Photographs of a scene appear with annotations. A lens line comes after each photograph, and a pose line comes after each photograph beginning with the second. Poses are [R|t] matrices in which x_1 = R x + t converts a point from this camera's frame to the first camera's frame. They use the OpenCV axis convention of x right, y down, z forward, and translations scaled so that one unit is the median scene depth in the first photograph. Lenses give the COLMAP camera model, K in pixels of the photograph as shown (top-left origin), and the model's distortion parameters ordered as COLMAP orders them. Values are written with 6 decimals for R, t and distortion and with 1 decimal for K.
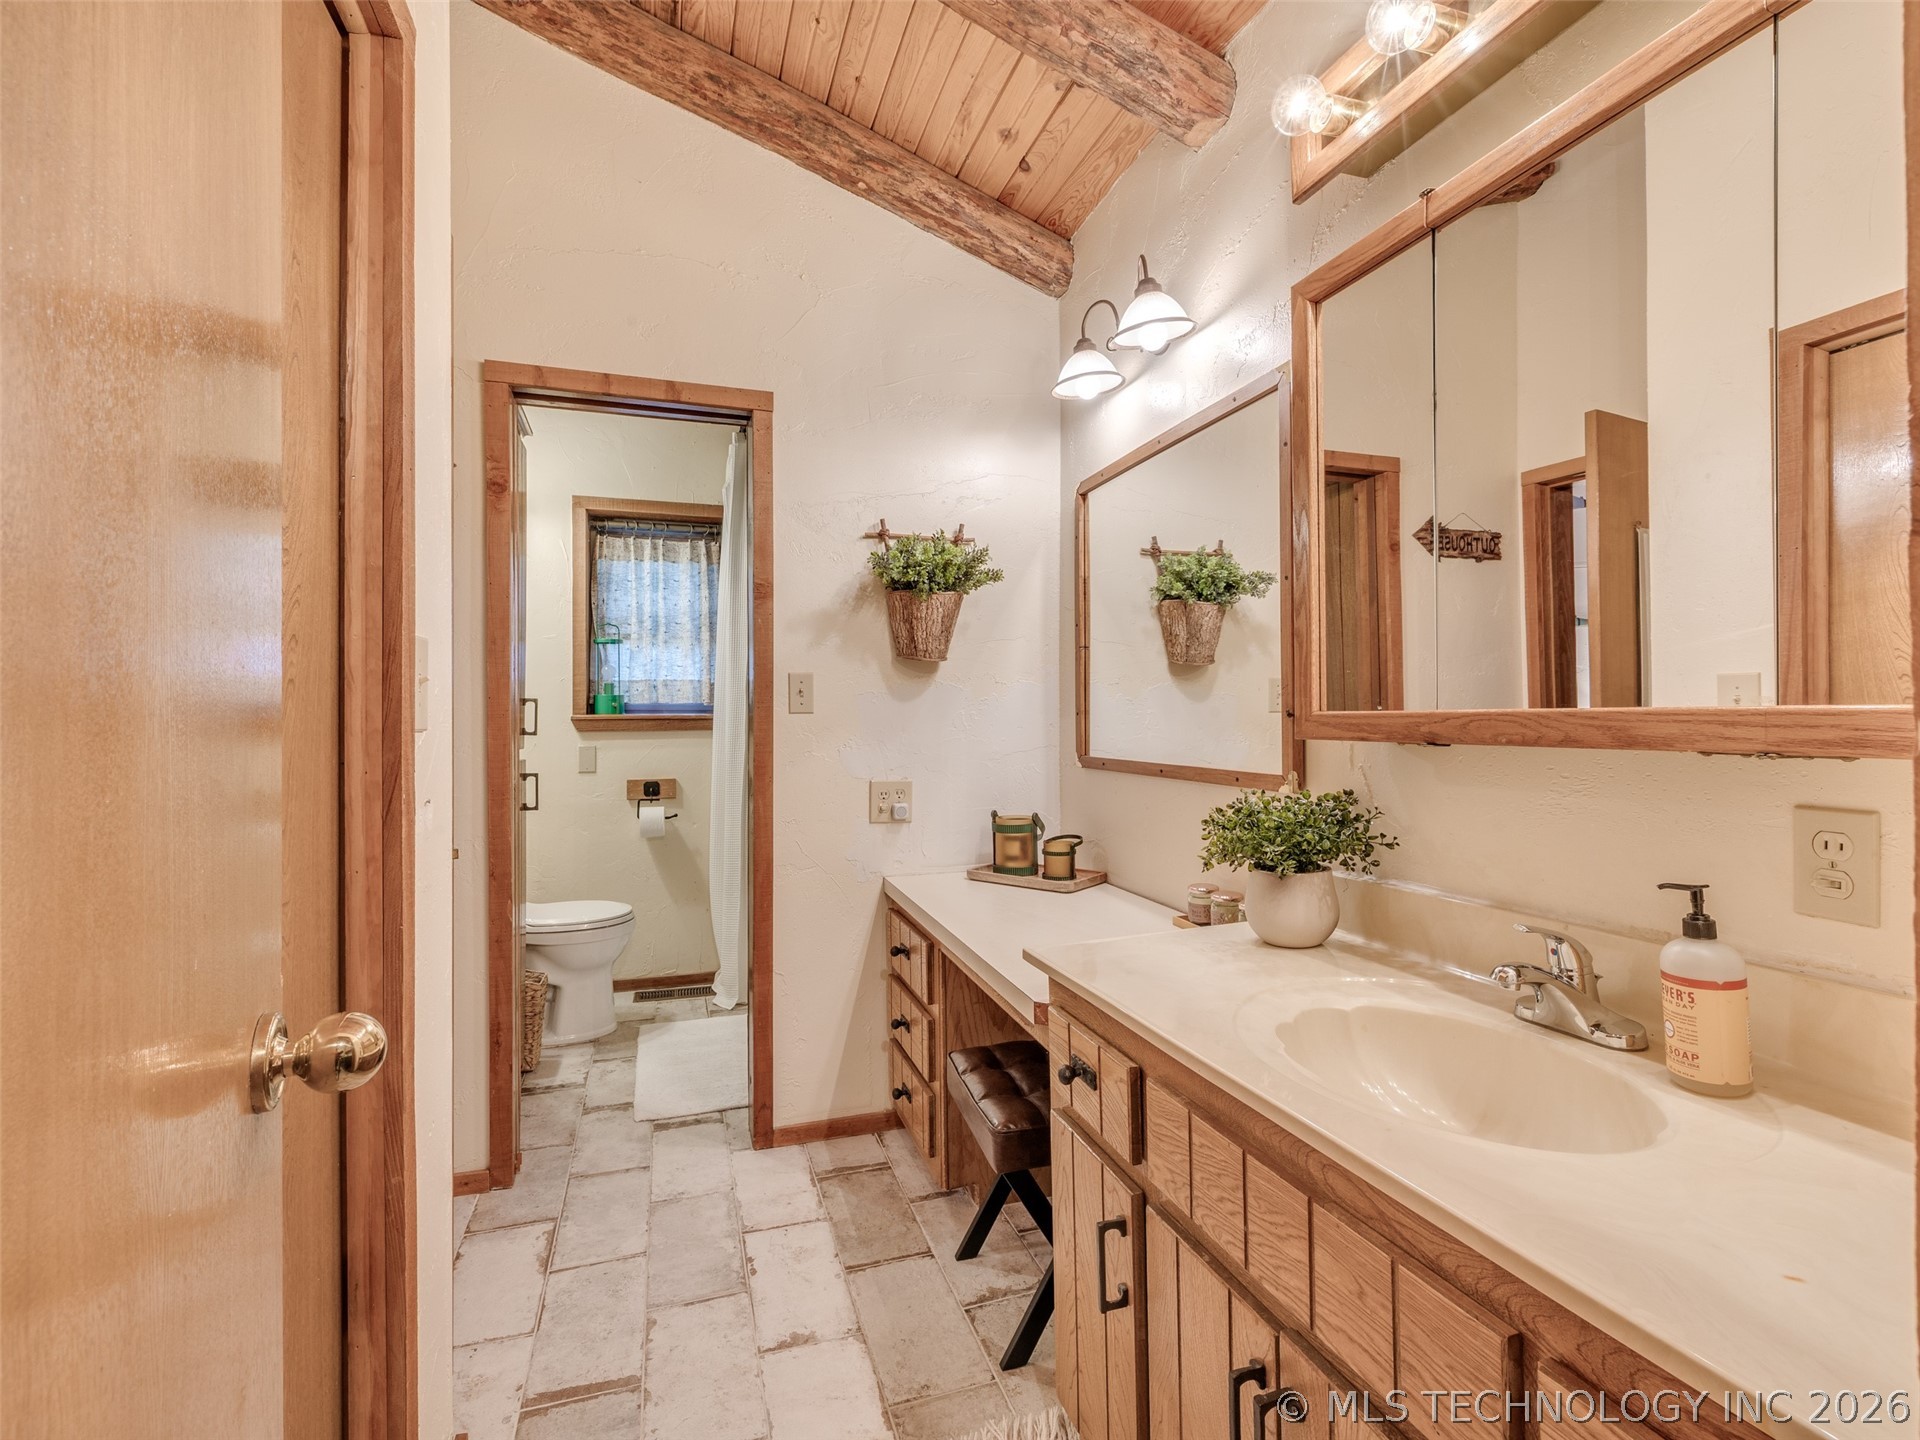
lens RADIAL K [[895.1, 0, 965.0], [0, 895.1, 710.2], [0, 0, 1]] dist [-0.000965, 0.000372]
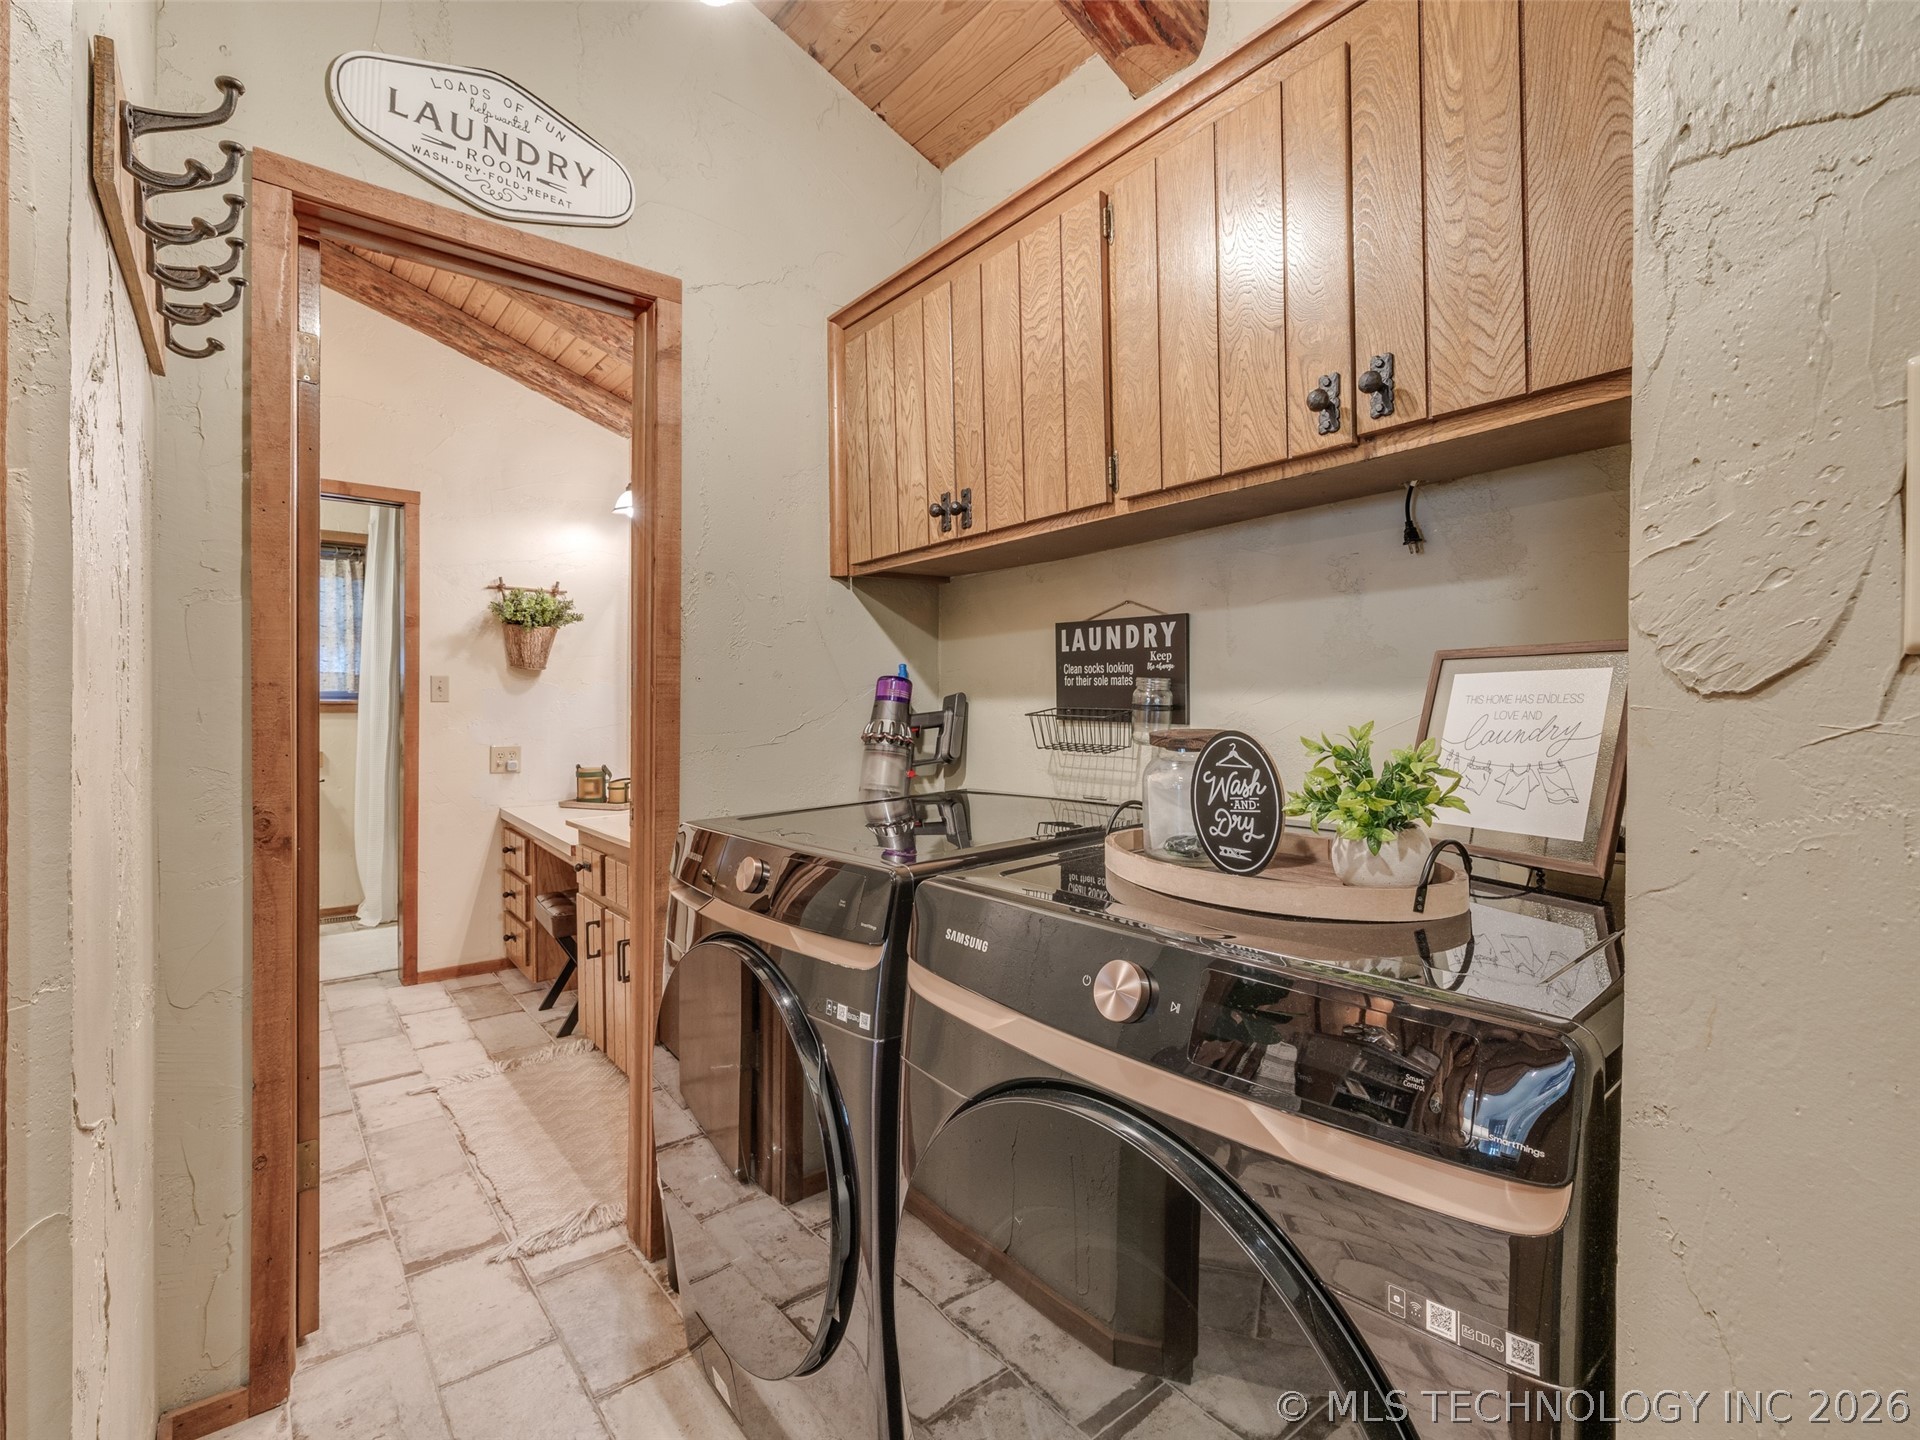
lens RADIAL K [[895.1, 0, 965.0], [0, 895.1, 710.2], [0, 0, 1]] dist [-0.000965, 0.000372]
pose [[0.936949, 0.007442, 0.349387, 0.123637], [-0.012846, 0.999831, 0.013152, -0.014120], [-0.349230, -0.016811, 0.936886, -0.747115]]
